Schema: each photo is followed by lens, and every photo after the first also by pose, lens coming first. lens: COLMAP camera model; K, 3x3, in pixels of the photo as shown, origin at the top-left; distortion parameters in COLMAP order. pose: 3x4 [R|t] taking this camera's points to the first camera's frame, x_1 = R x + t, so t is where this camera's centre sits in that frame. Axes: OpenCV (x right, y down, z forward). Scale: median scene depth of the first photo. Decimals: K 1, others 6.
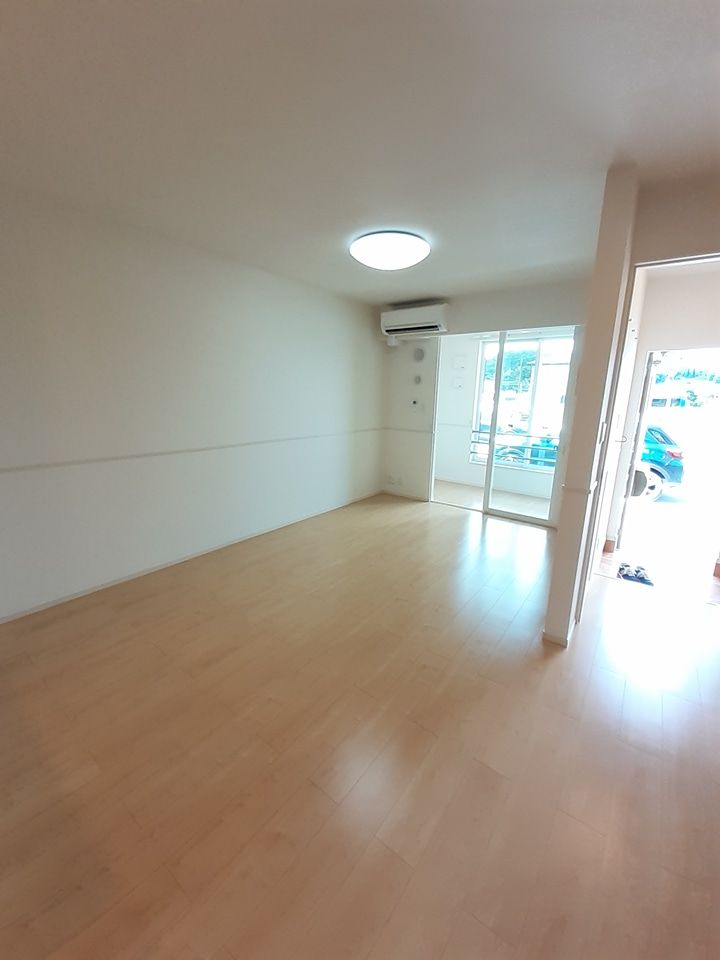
lens RADIAL K [[383.7, 0, 360.0], [0, 383.7, 480.0], [0, 0, 1]] dist [-0.001425, -0.009239]
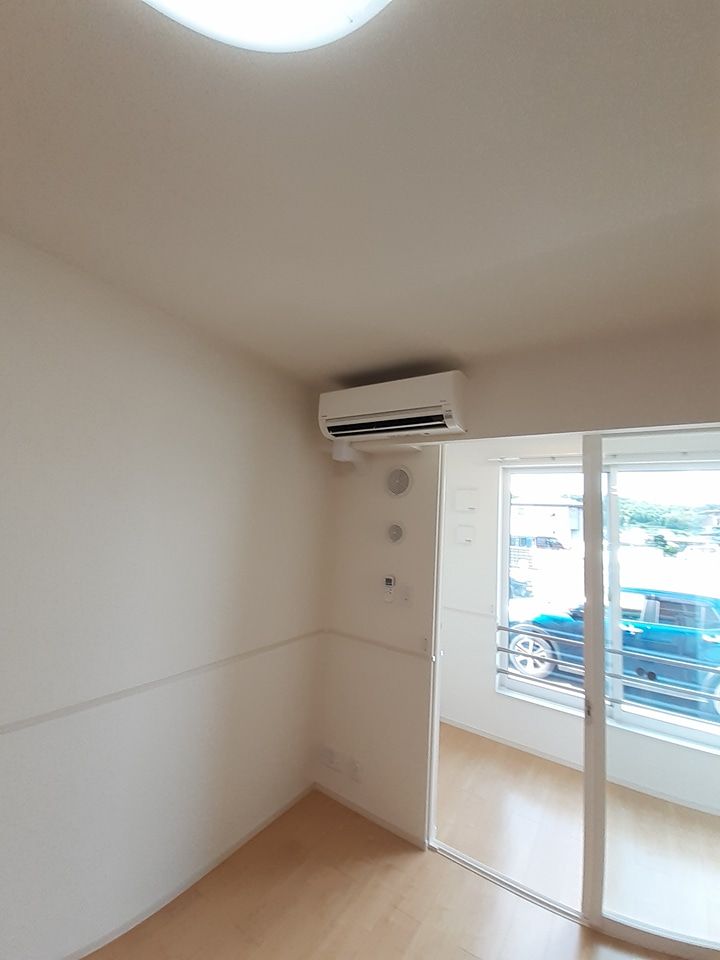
lens RADIAL K [[383.7, 0, 360.0], [0, 383.7, 480.0], [0, 0, 1]] dist [-0.001425, -0.009239]
pose [[0.996848, 0.050707, 0.061007, 0.077448], [-0.027677, 0.943025, -0.331568, -0.168328], [-0.074344, 0.328834, 0.941457, 0.552877]]
